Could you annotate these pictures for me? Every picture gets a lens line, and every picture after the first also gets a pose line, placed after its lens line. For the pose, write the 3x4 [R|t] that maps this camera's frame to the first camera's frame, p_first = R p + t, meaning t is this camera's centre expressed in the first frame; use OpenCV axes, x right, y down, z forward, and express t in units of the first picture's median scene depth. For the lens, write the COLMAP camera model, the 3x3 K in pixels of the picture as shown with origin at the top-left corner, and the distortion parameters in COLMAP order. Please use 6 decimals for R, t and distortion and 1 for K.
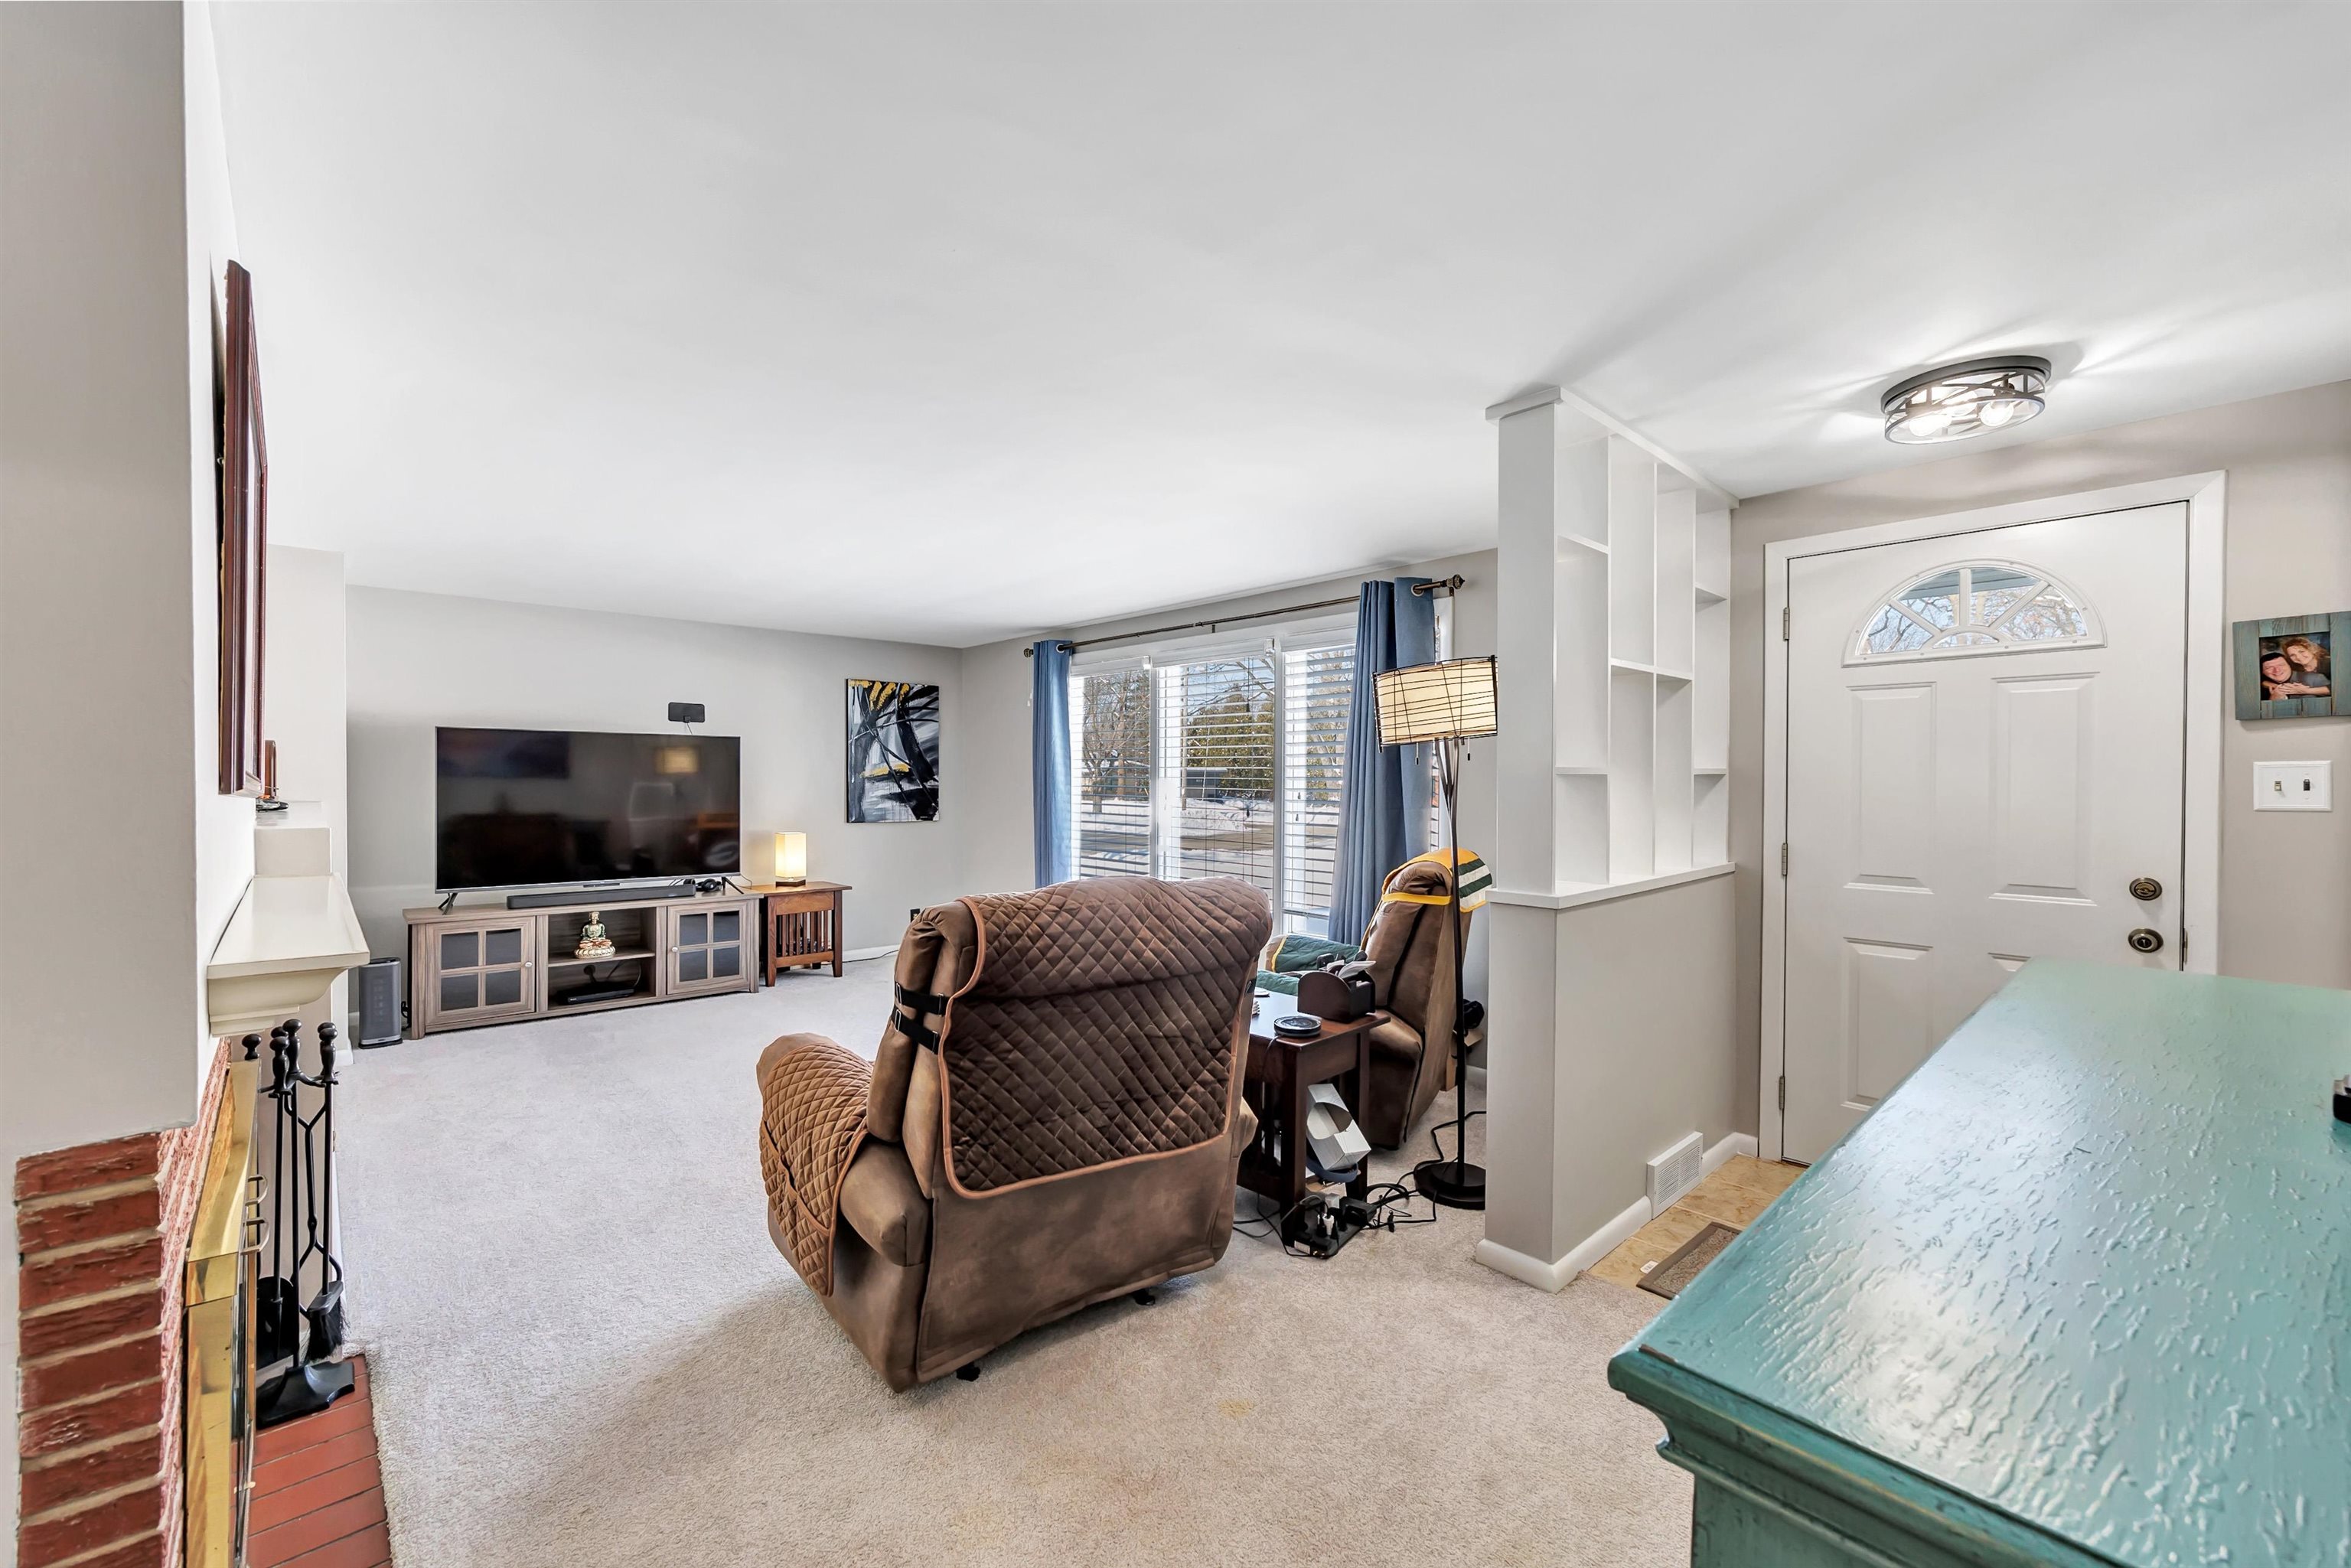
lens RADIAL K [[968.6, 0, 1190.6], [0, 968.6, 788.9], [0, 0, 1]] dist [0.001198, 0.000574]
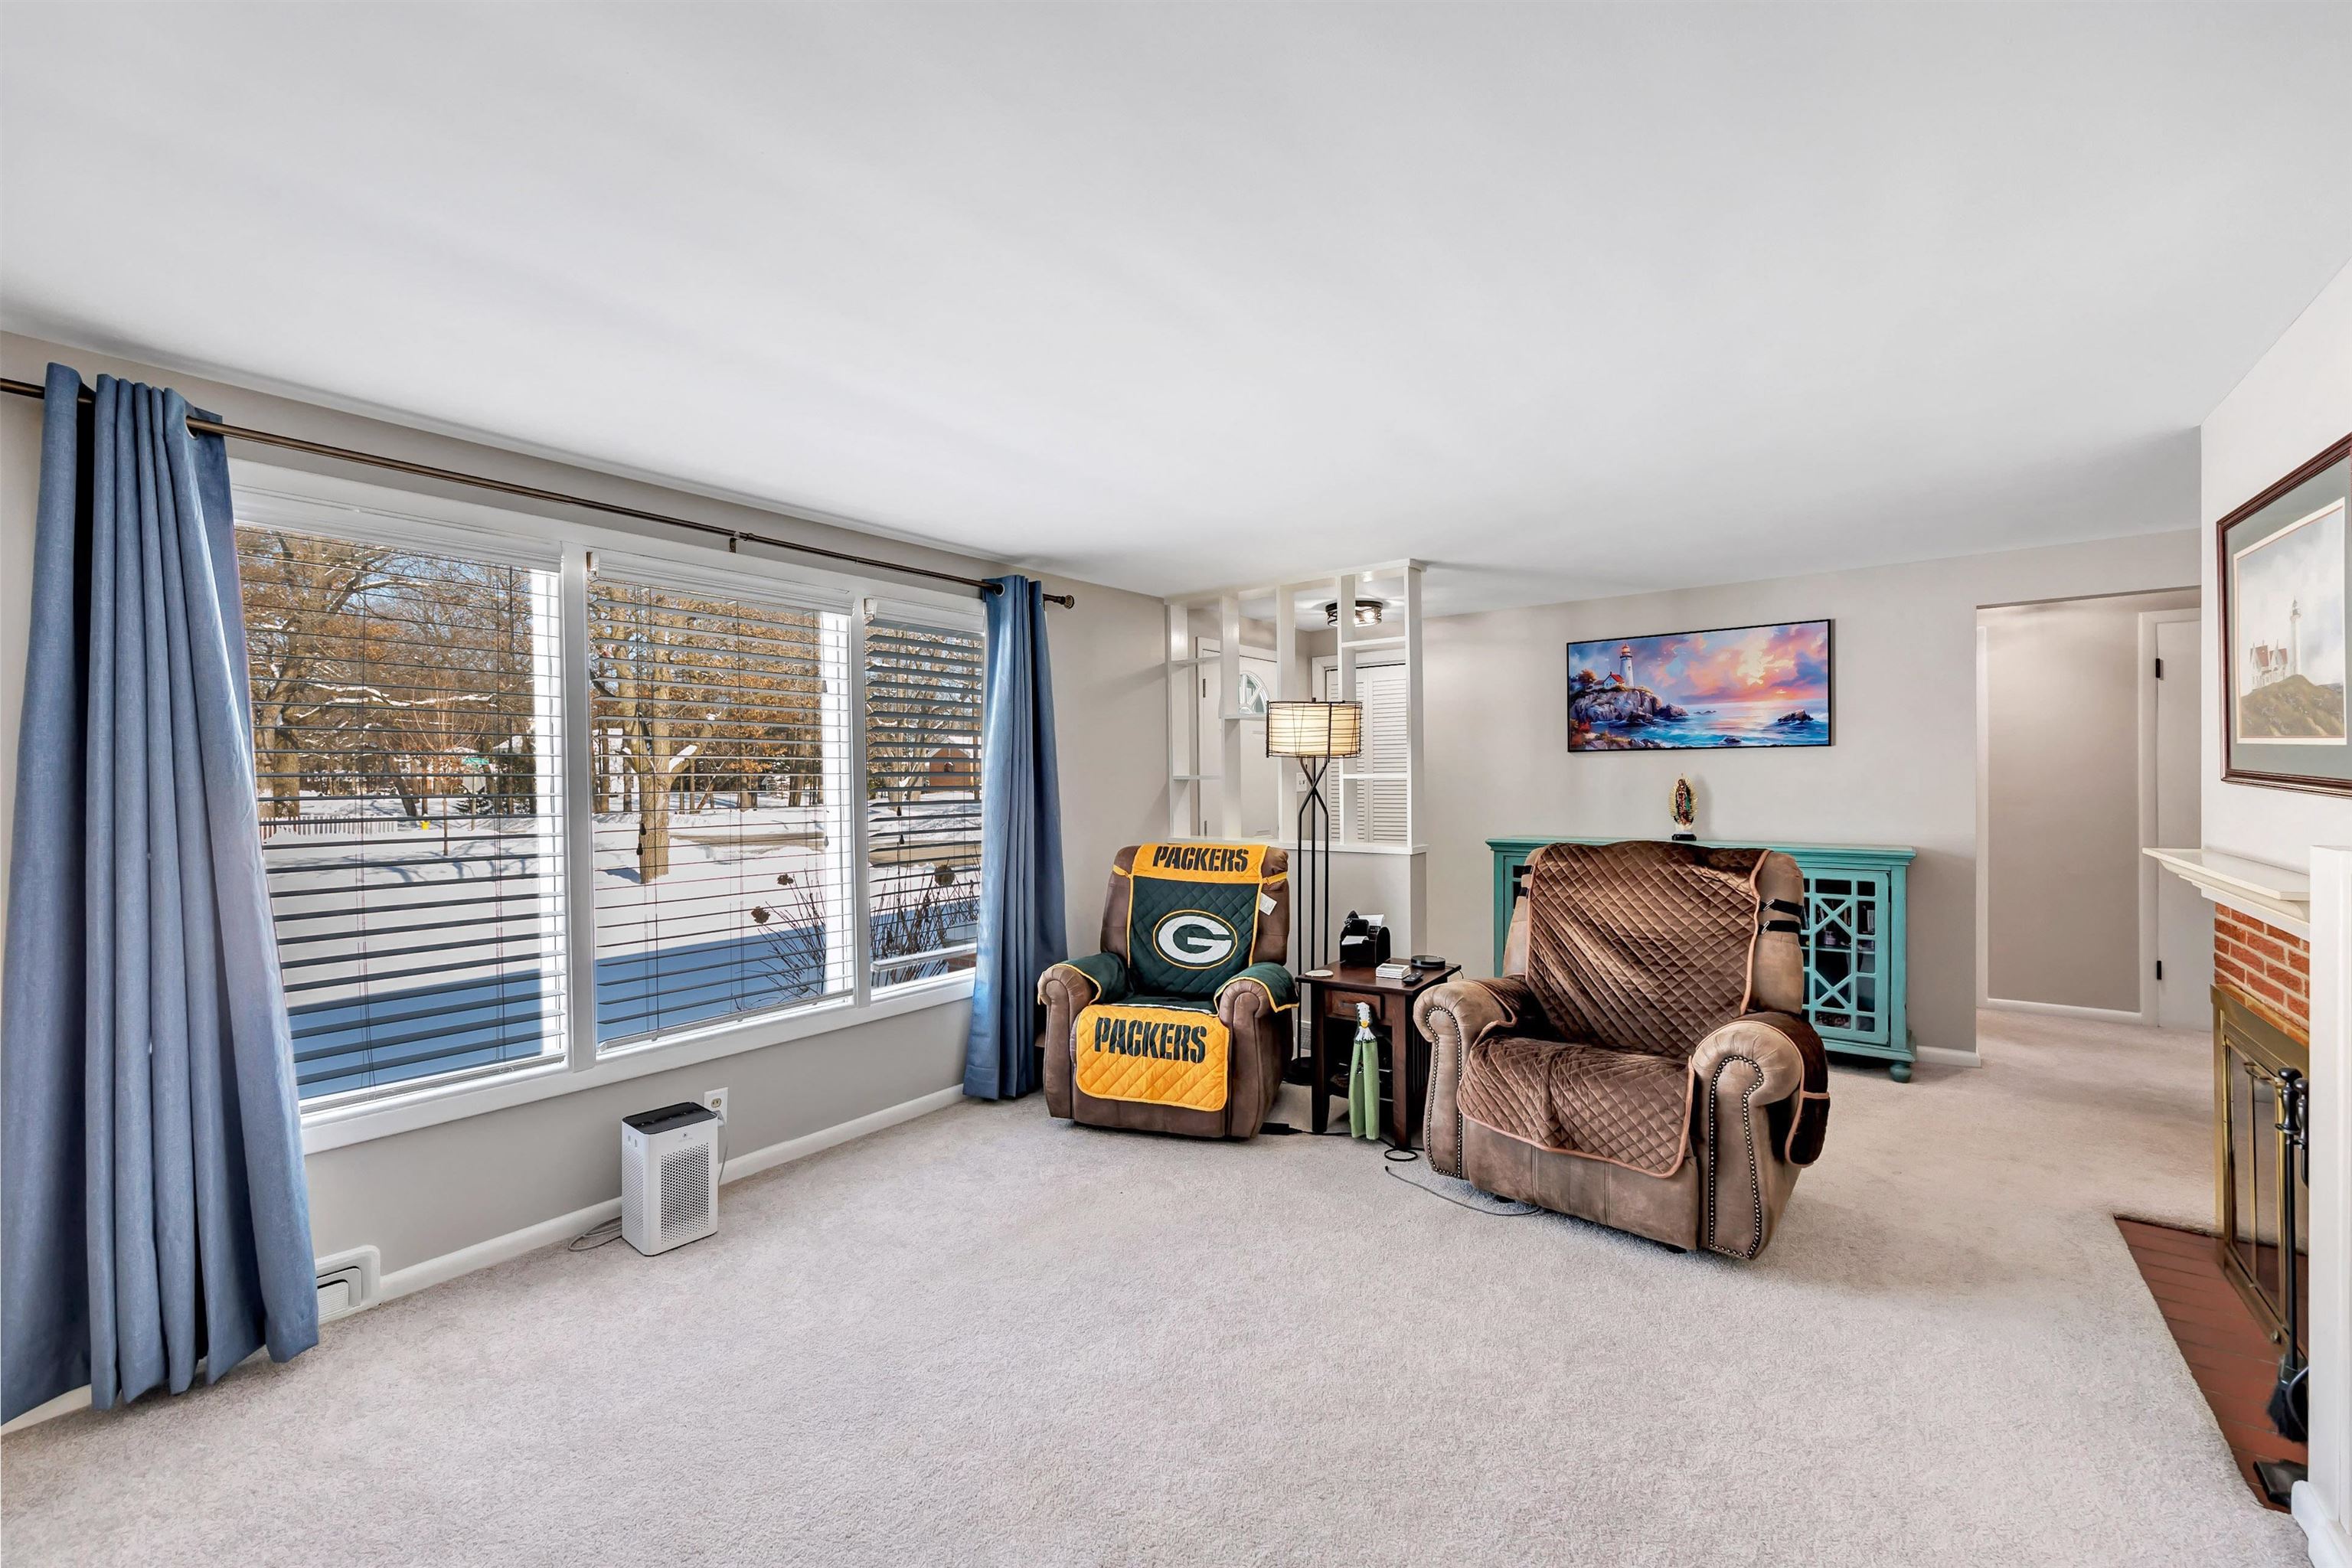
lens RADIAL K [[969.0, 0, 1163.2], [0, 969.0, 770.1], [0, 0, 1]] dist [0.001198, 0.000574]
pose [[-0.162525, 0.011068, 0.986642, -0.574309], [0.024700, 0.999669, -0.007145, -0.012417], [-0.986395, 0.023208, -0.162744, 0.778532]]
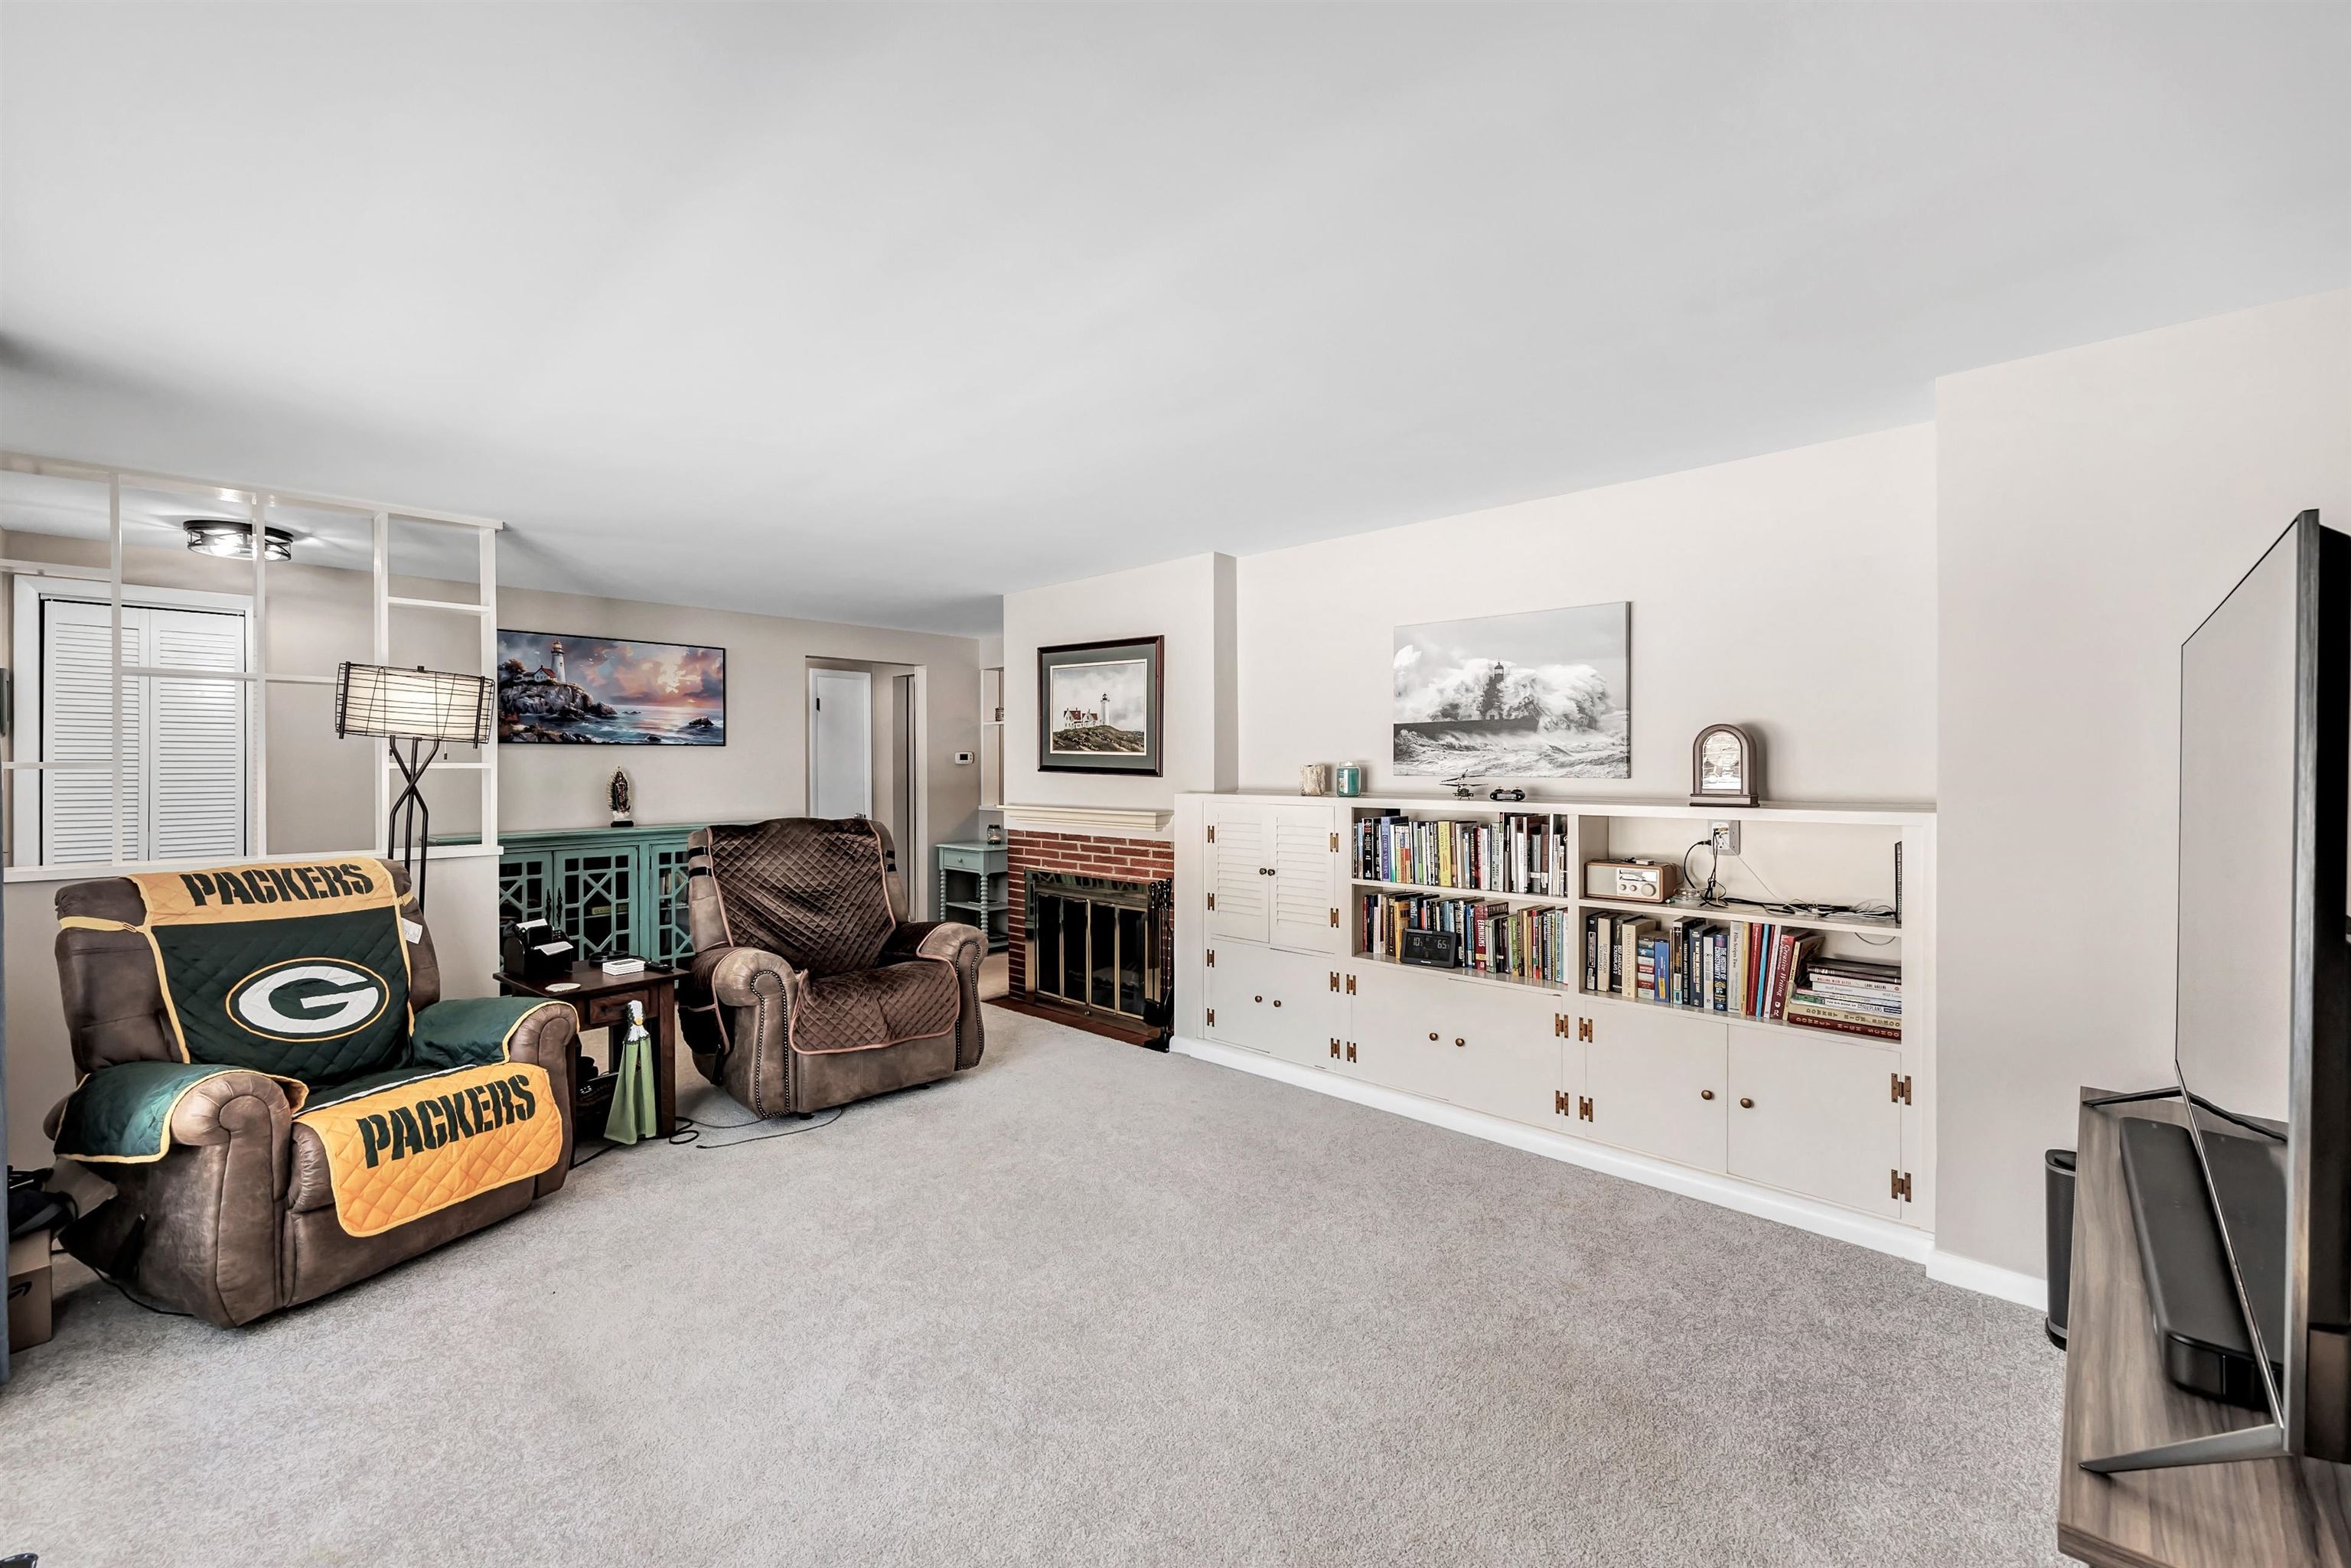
lens RADIAL K [[939.3, 0, 1132.1], [0, 939.3, 772.8], [0, 0, 1]] dist [0.003832, 0.000304]
pose [[-0.999178, 0.001913, -0.040481, -0.276491], [0.000980, 0.999734, 0.023037, -0.018231], [0.040514, 0.022979, -0.998915, 1.131004]]
